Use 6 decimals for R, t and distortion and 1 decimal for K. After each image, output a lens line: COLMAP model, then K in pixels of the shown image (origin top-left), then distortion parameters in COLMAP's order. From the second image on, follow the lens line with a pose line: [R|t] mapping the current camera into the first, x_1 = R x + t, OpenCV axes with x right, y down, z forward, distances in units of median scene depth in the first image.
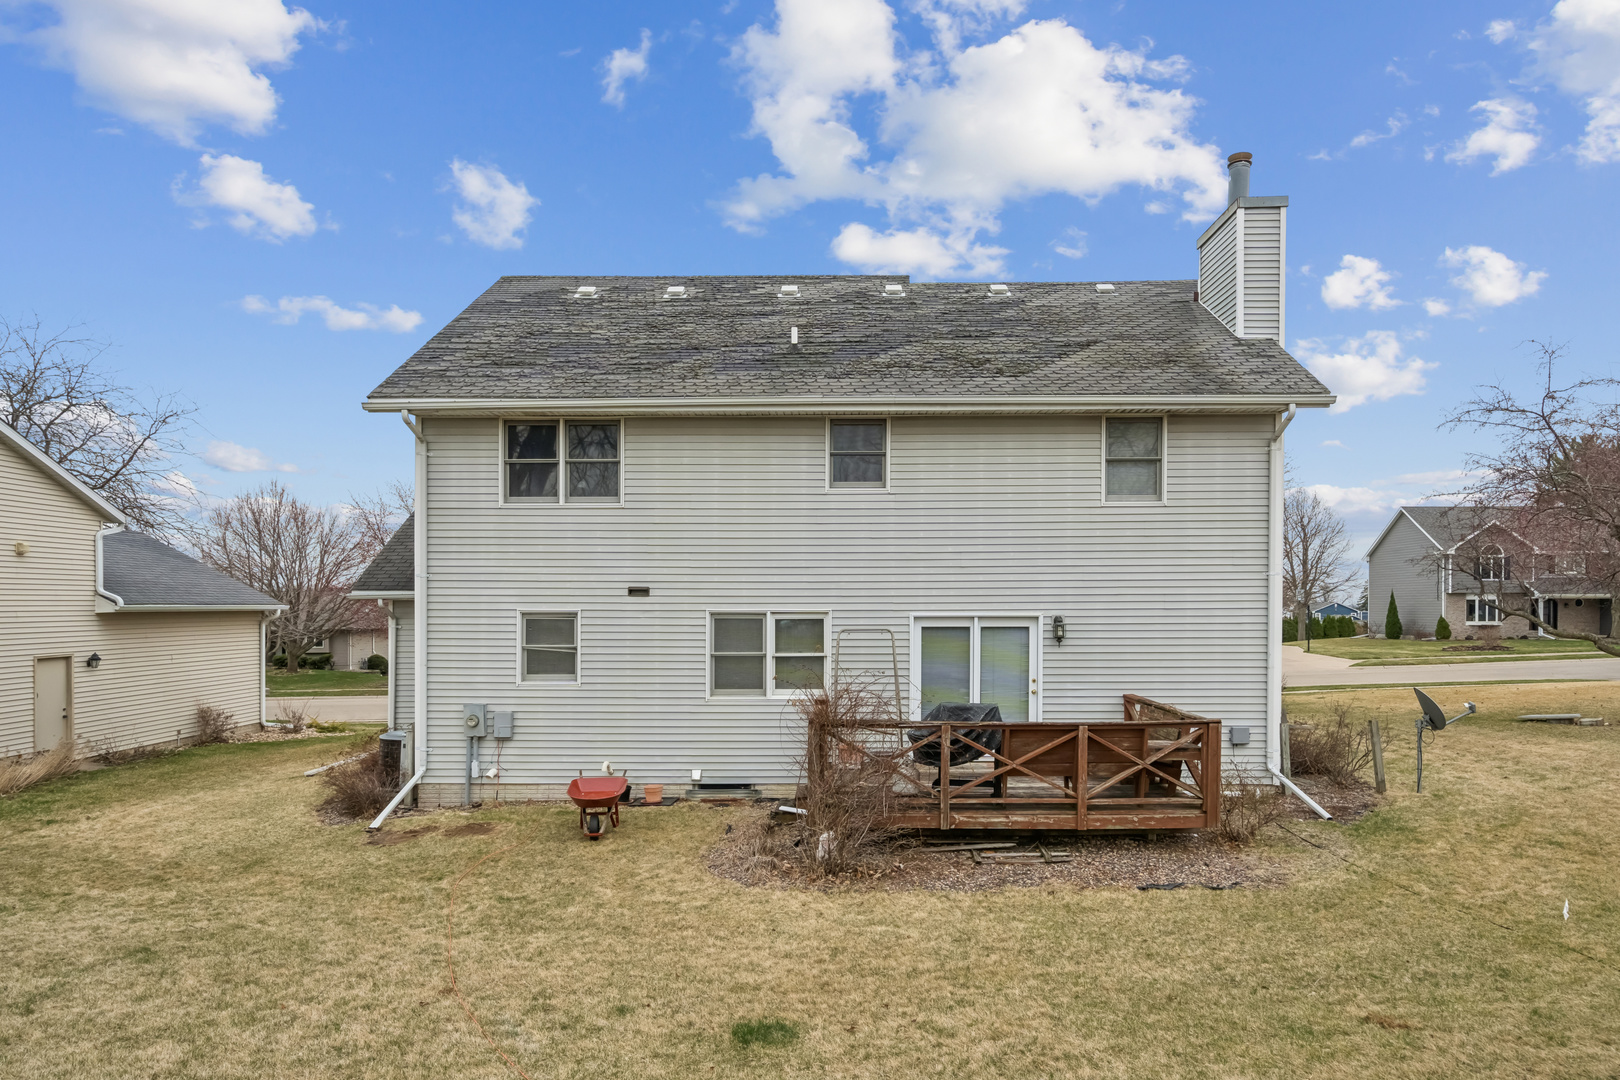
lens RADIAL K [[906.4, 0, 810.0], [0, 906.4, 540.0], [0, 0, 1]] dist [0.042934, 0.000116]
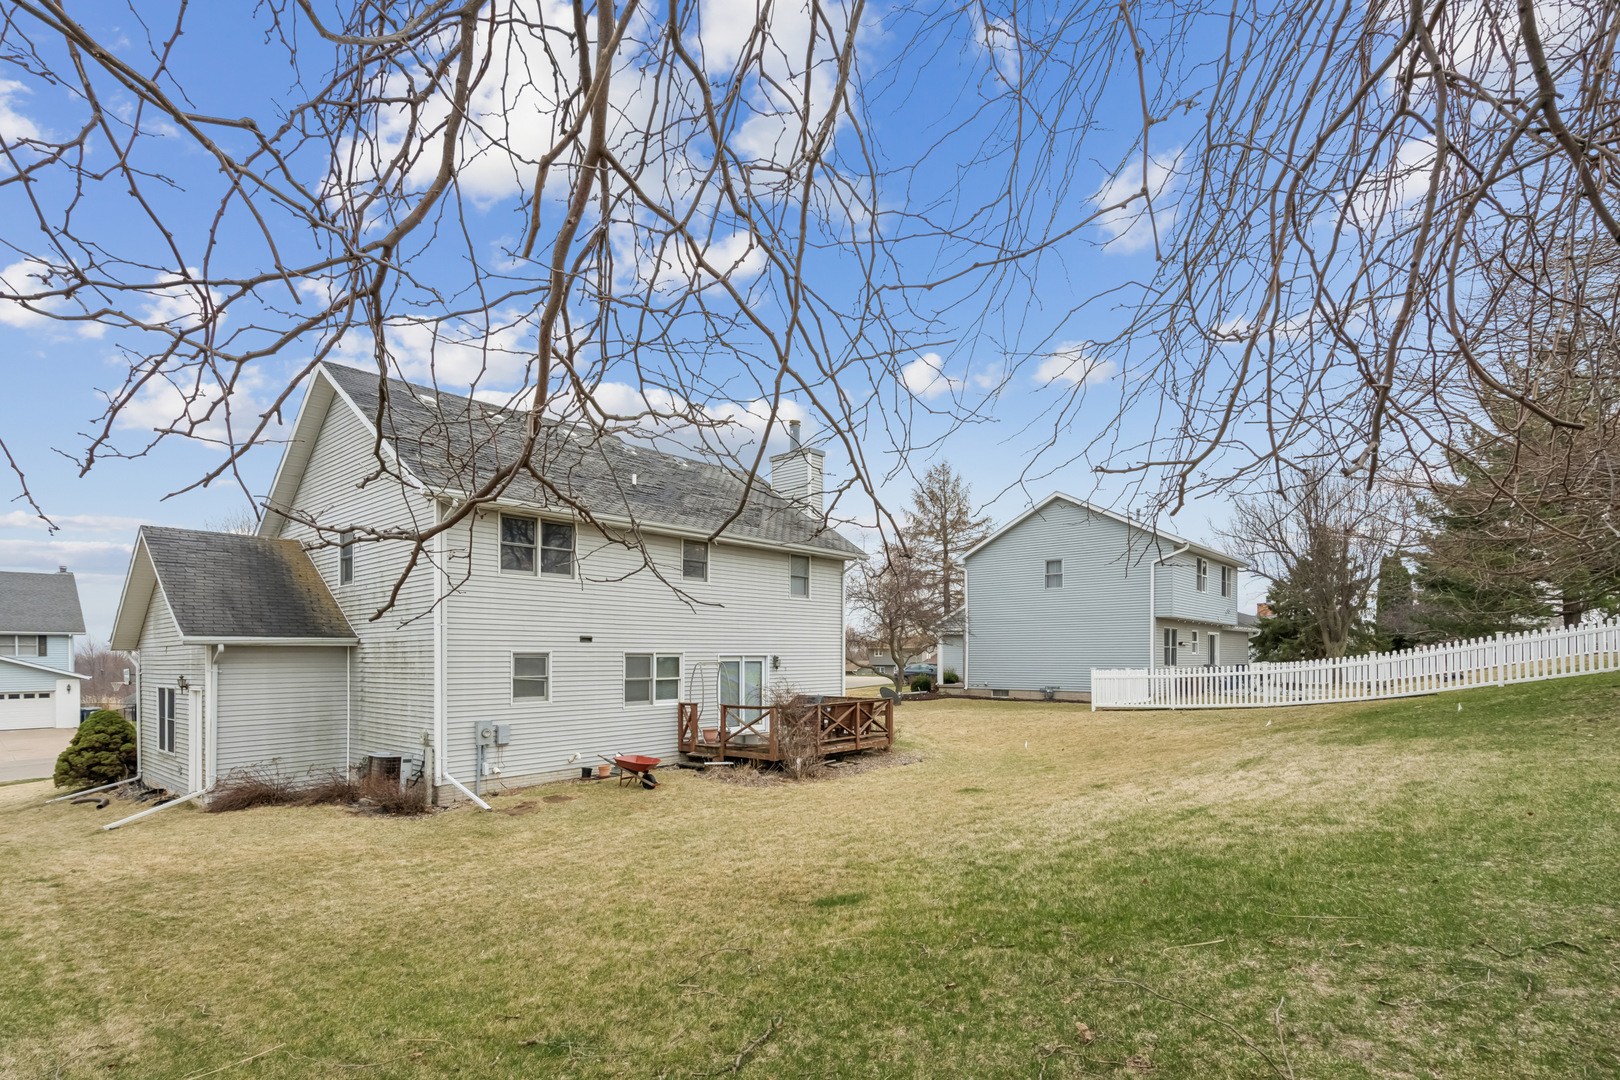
lens RADIAL K [[738.0, 0, 783.0], [0, 738.0, 534.8], [0, 0, 1]] dist [-0.000280, -0.000109]
pose [[0.670421, 0.119027, 0.732372, -0.892190], [-0.056446, 0.992371, -0.109611, 0.000517], [-0.739831, 0.032146, 0.672025, -0.077395]]
